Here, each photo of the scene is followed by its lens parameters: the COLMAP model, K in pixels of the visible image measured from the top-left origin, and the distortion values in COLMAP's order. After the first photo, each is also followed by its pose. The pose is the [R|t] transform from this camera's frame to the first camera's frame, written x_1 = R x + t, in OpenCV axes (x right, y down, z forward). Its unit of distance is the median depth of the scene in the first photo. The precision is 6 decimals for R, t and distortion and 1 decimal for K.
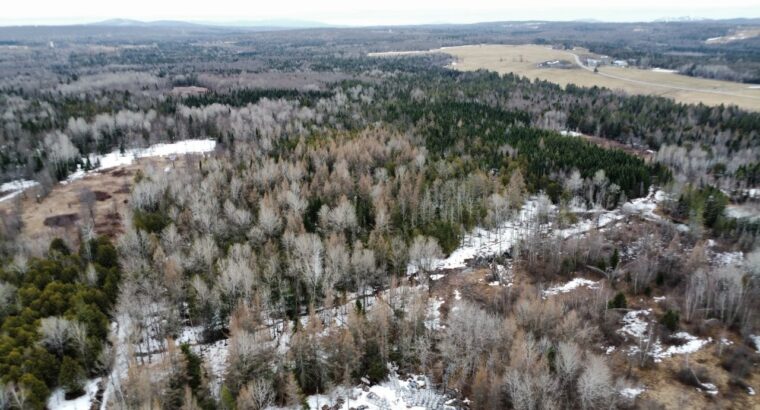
lens RADIAL K [[549.2, 0, 381.9], [0, 549.2, 212.2], [0, 0, 1]] dist [-0.027509, -0.007615]
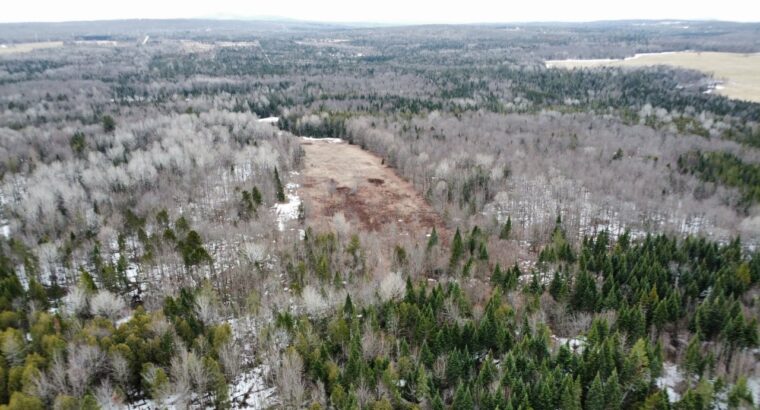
lens RADIAL K [[549.2, 0, 381.9], [0, 549.2, 212.2], [0, 0, 1]] dist [-0.027509, -0.007615]
pose [[0.987512, 0.057776, -0.146566, -0.111174], [-0.056876, 0.998328, 0.010326, -0.084390], [0.146917, -0.001861, 0.989147, 0.247399]]
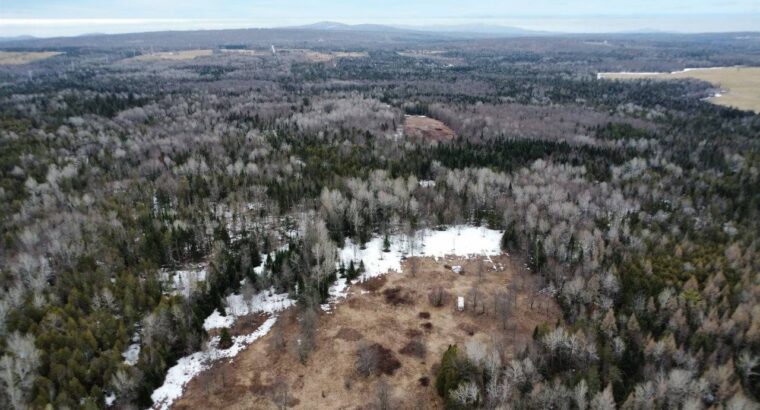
lens RADIAL K [[549.2, 0, 381.9], [0, 549.2, 212.2], [0, 0, 1]] dist [-0.027509, -0.007615]
pose [[0.945290, 0.110790, -0.306841, -0.056156], [-0.112906, 0.993546, 0.010905, -0.036767], [0.306069, 0.024336, 0.951698, 0.059384]]
